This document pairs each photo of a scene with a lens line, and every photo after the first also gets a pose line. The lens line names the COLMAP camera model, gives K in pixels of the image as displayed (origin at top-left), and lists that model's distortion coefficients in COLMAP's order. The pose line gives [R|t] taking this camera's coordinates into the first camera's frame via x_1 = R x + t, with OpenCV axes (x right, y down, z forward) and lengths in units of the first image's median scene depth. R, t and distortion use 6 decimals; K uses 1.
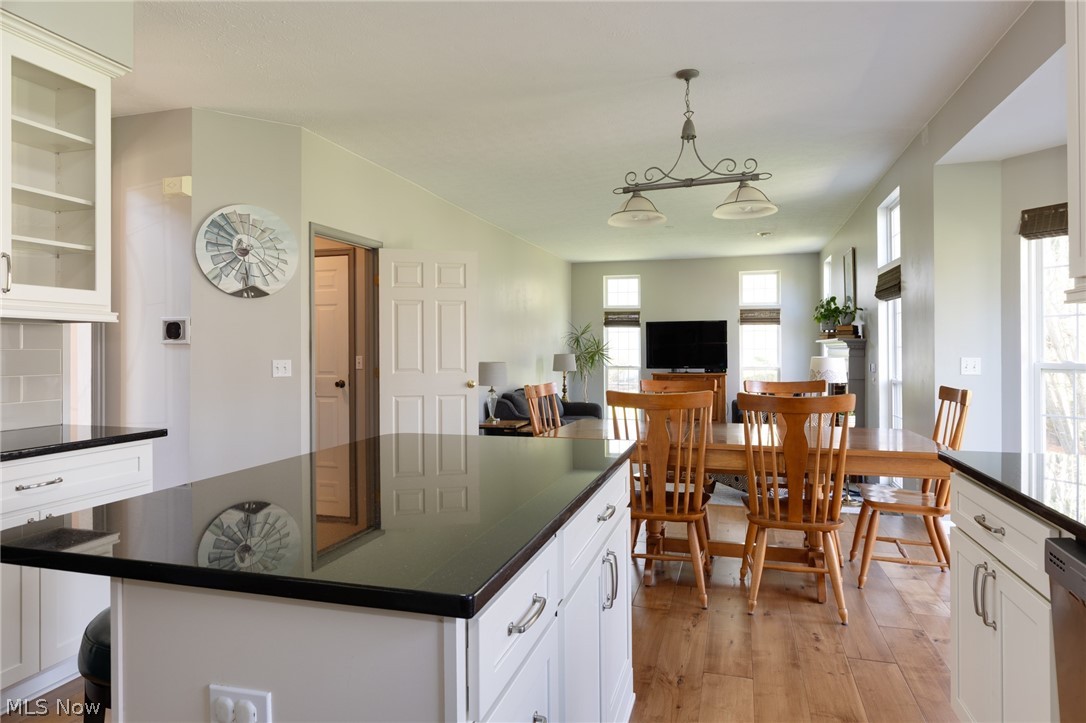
lens RADIAL K [[628.0, 0, 546.6], [0, 628.0, 348.4], [0, 0, 1]] dist [-0.000787, -0.001052]
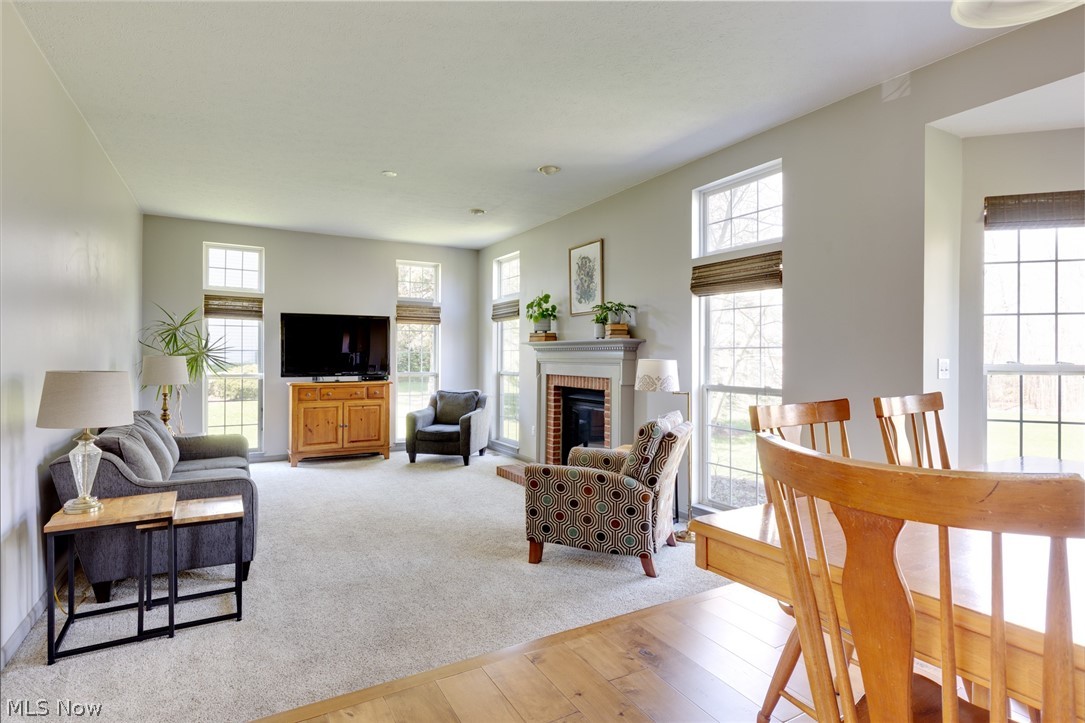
lens RADIAL K [[559.4, 0, 545.8], [0, 559.4, 356.1], [0, 0, 1]] dist [-0.000350, -0.000191]
pose [[0.692032, 0.006952, 0.721833, -0.095821], [-0.007817, 0.999967, -0.002137, 0.006784], [-0.721825, -0.004164, 0.692064, 0.345215]]
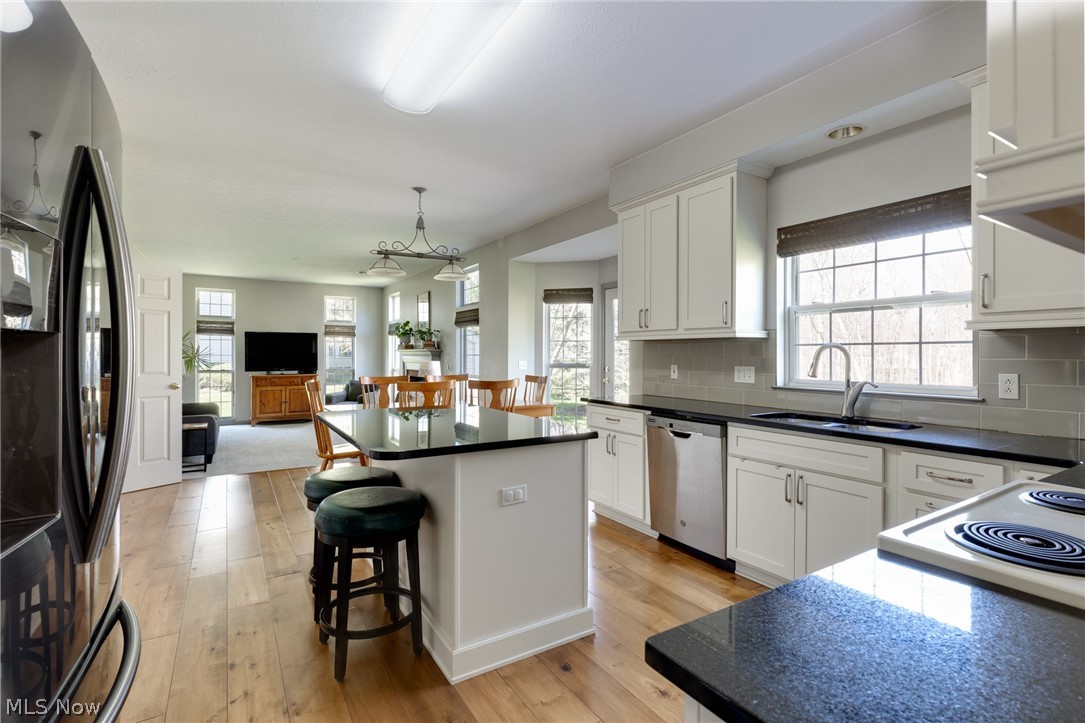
lens RADIAL K [[510.5, 0, 545.6], [0, 510.5, 354.8], [0, 0, 1]] dist [-0.000014, 0.000004]
pose [[0.666132, 0.007320, 0.745798, -0.179344], [-0.007292, 0.999968, -0.003302, 0.000000], [-0.745799, -0.003239, 0.666164, -0.046179]]
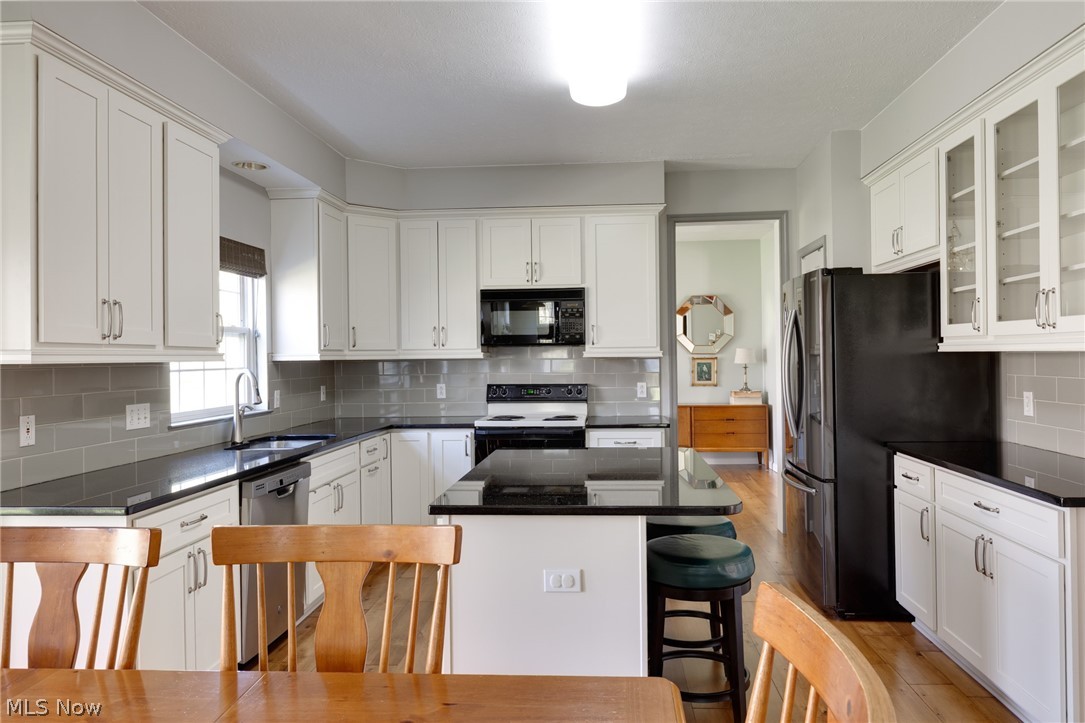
lens RADIAL K [[741.7, 0, 551.0], [0, 741.7, 354.2], [0, 0, 1]] dist [0.002242, 0.000589]
pose [[-0.978567, 0.018293, -0.205117, 0.047950], [0.019107, 0.999815, -0.001988, -0.012289], [0.205042, -0.005864, -0.978736, 0.441330]]
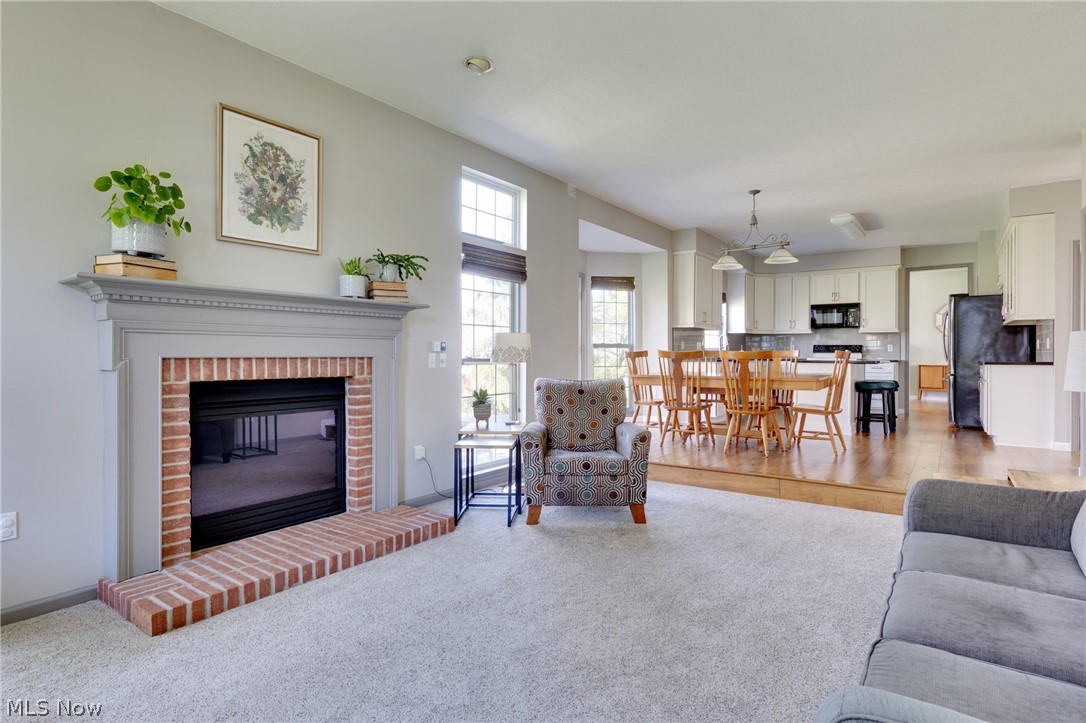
lens RADIAL K [[559.9, 0, 546.3], [0, 559.9, 356.1], [0, 0, 1]] dist [-0.000350, -0.000191]
pose [[-0.941097, 0.001543, 0.338133, 0.090136], [0.002178, 0.999997, 0.001499, 0.025061], [-0.338129, 0.002147, -0.941097, 0.969678]]
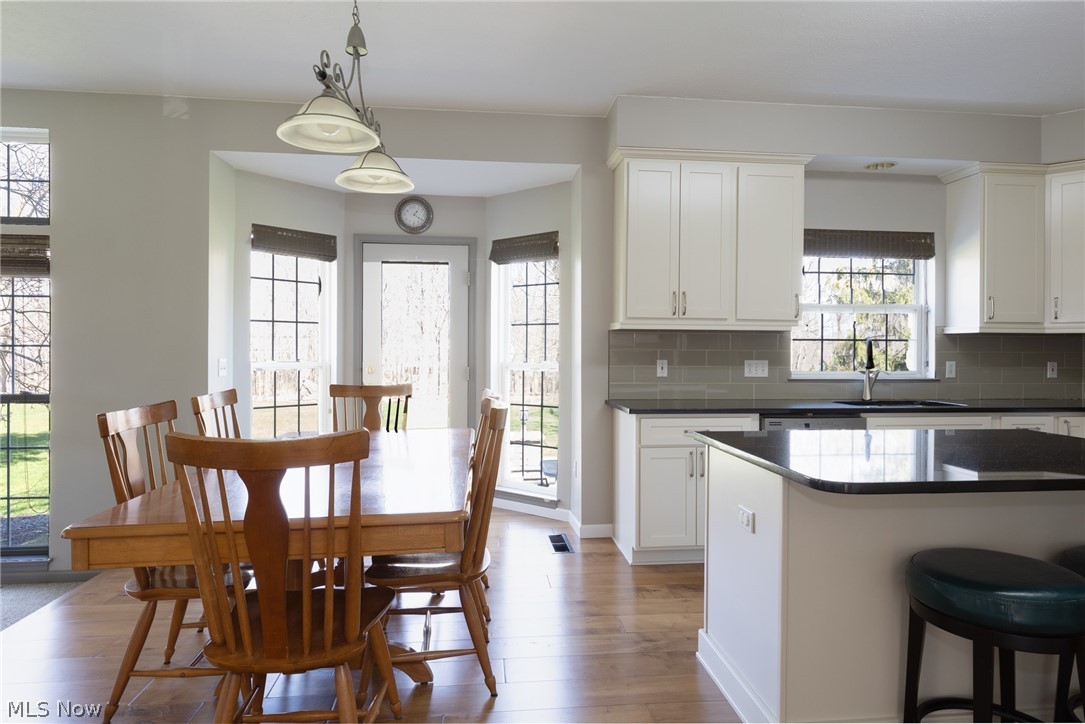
lens RADIAL K [[627.4, 0, 546.1], [0, 627.4, 348.9], [0, 0, 1]] dist [-0.000787, -0.001052]
pose [[-0.381481, 0.004465, 0.924366, -0.164354], [-0.003821, 0.999972, -0.006408, 0.001487], [-0.924369, -0.005977, -0.381453, 0.362475]]
